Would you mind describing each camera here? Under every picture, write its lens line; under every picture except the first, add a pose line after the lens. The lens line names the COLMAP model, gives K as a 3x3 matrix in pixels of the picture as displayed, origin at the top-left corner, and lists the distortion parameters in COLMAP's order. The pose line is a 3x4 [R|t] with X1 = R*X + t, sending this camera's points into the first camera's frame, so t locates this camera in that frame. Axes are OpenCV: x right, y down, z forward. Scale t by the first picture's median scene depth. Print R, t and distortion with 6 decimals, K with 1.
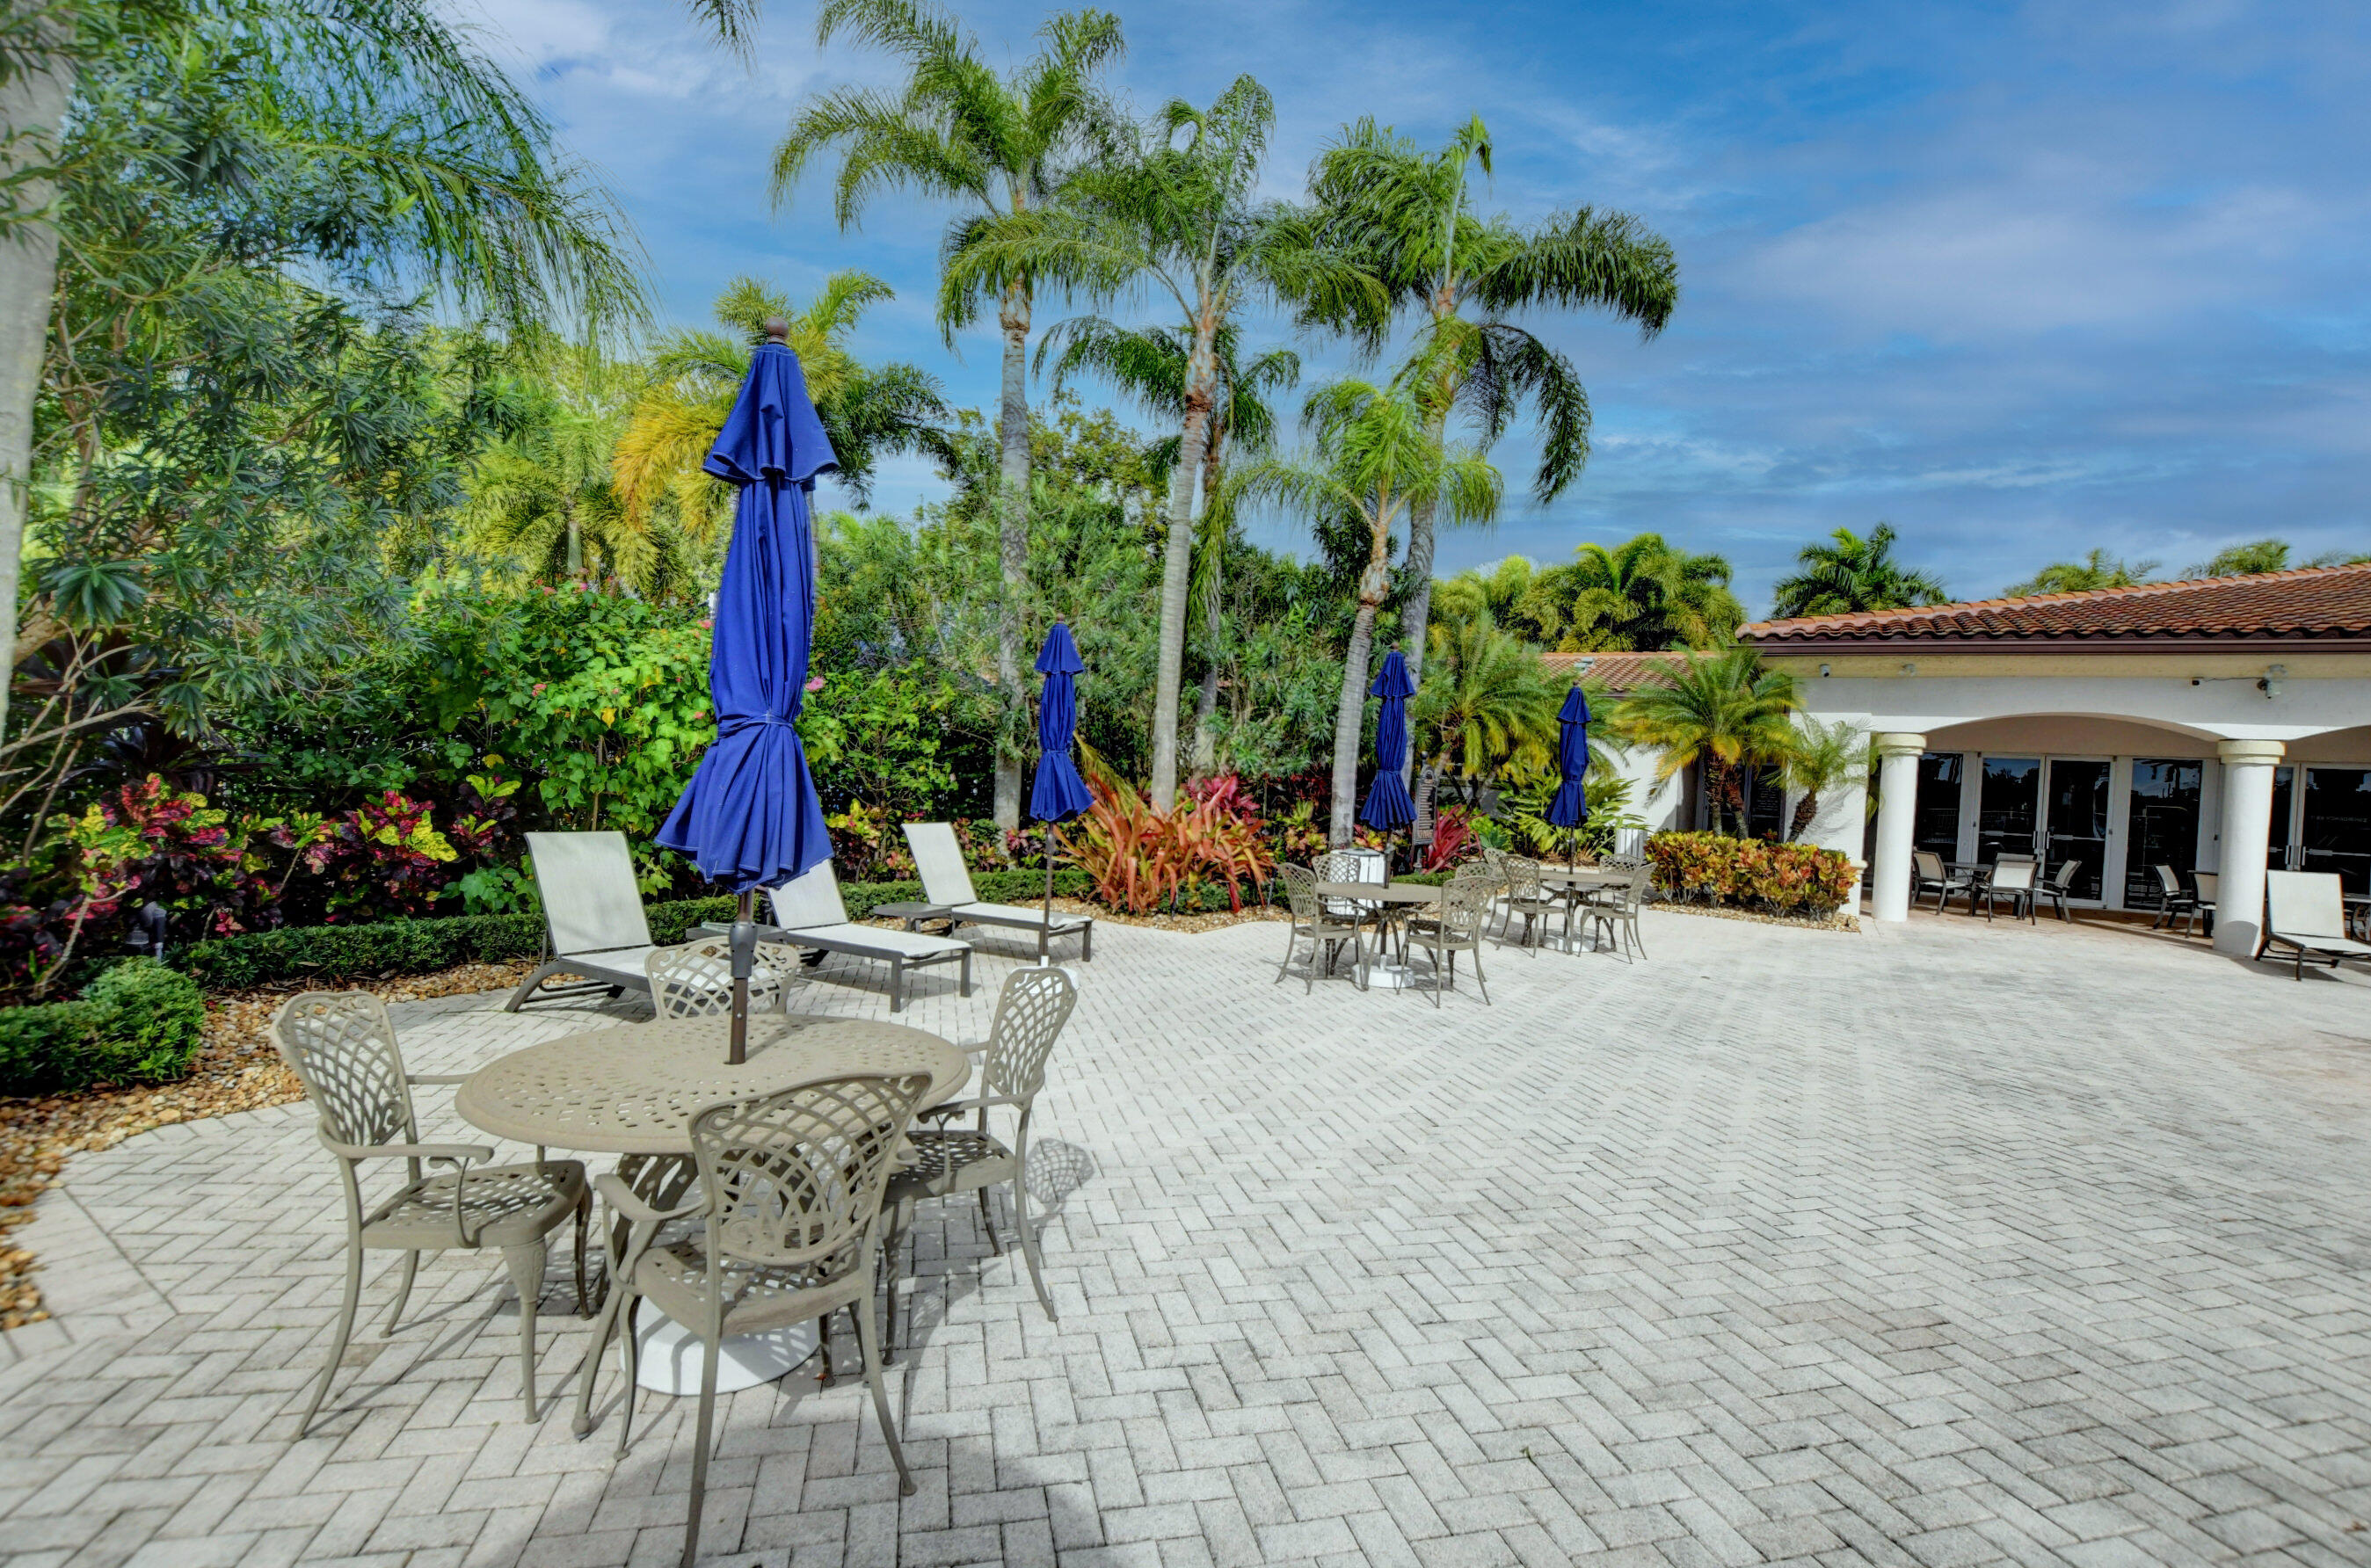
lens RADIAL K [[1001.8, 0, 1185.5], [0, 1001.8, 784.0], [0, 0, 1]] dist [-0.018502, -0.000292]
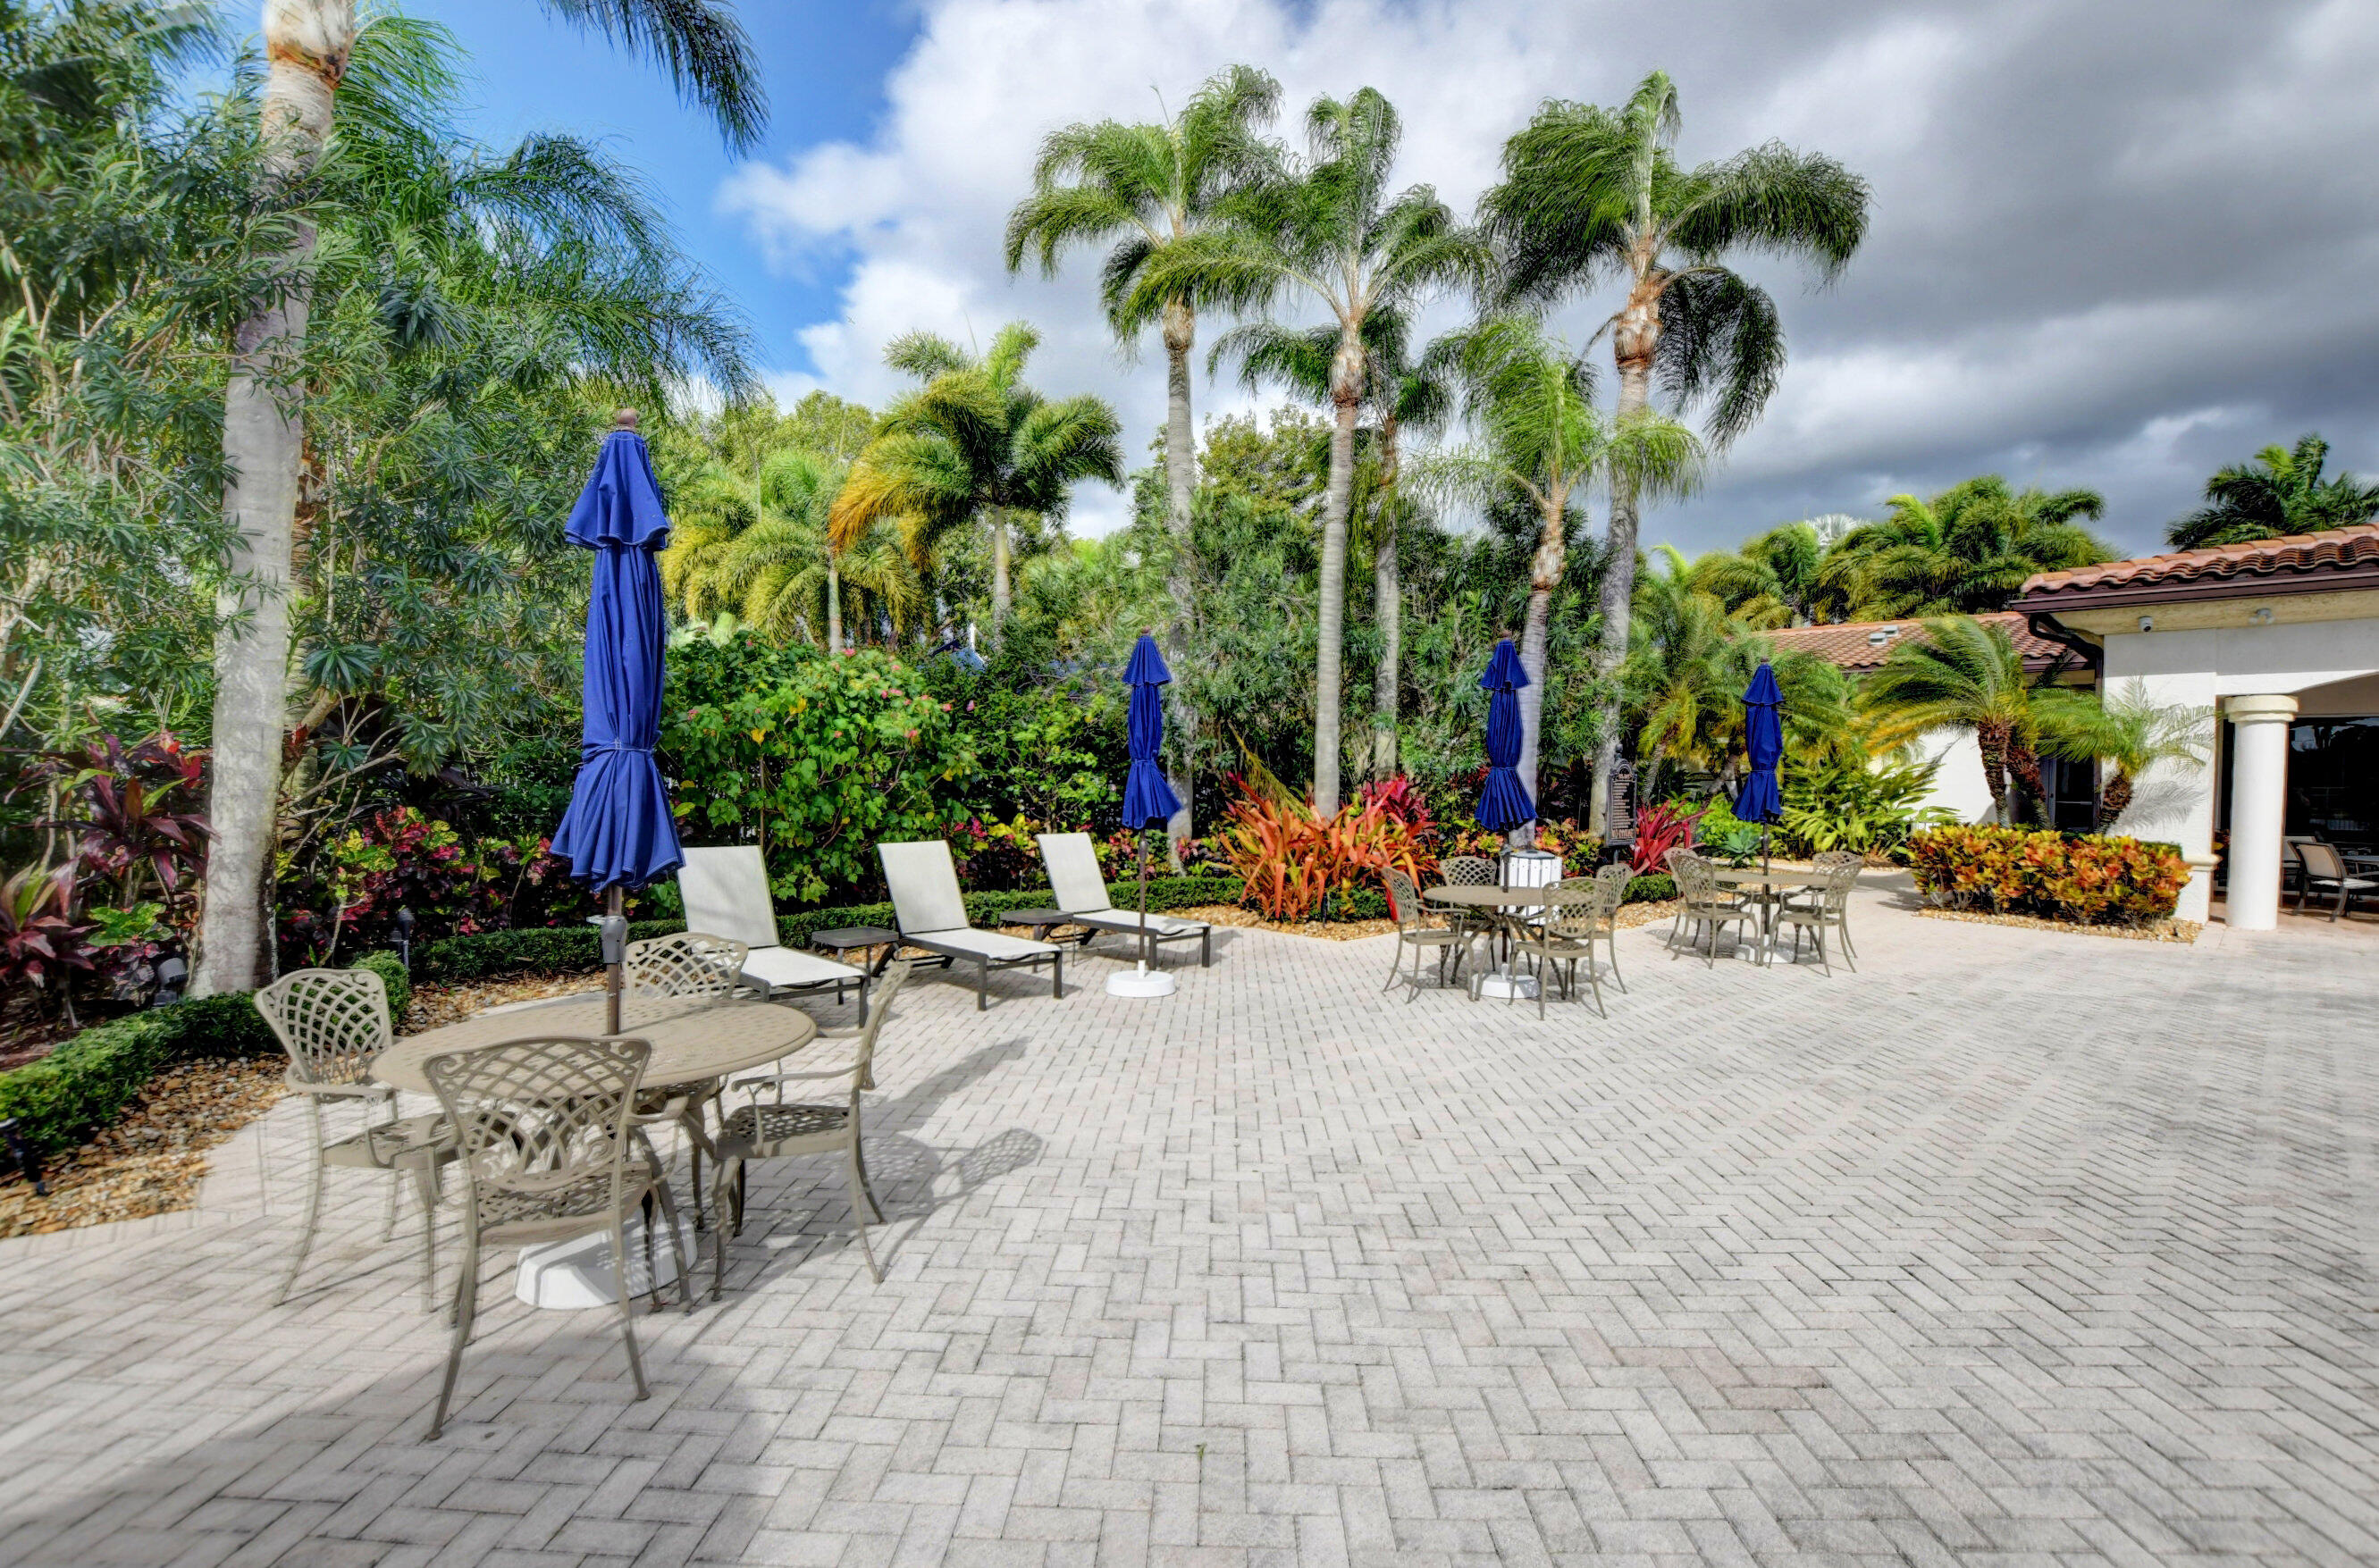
lens RADIAL K [[1018.7, 0, 1189.5], [0, 1018.7, 784.0], [0, 0, 1]] dist [-0.022110, 0.000462]
pose [[0.966364, -0.033425, -0.254996, 0.123288], [0.031492, 0.999436, -0.011658, 0.003489], [0.255242, 0.003235, 0.966872, 0.002457]]
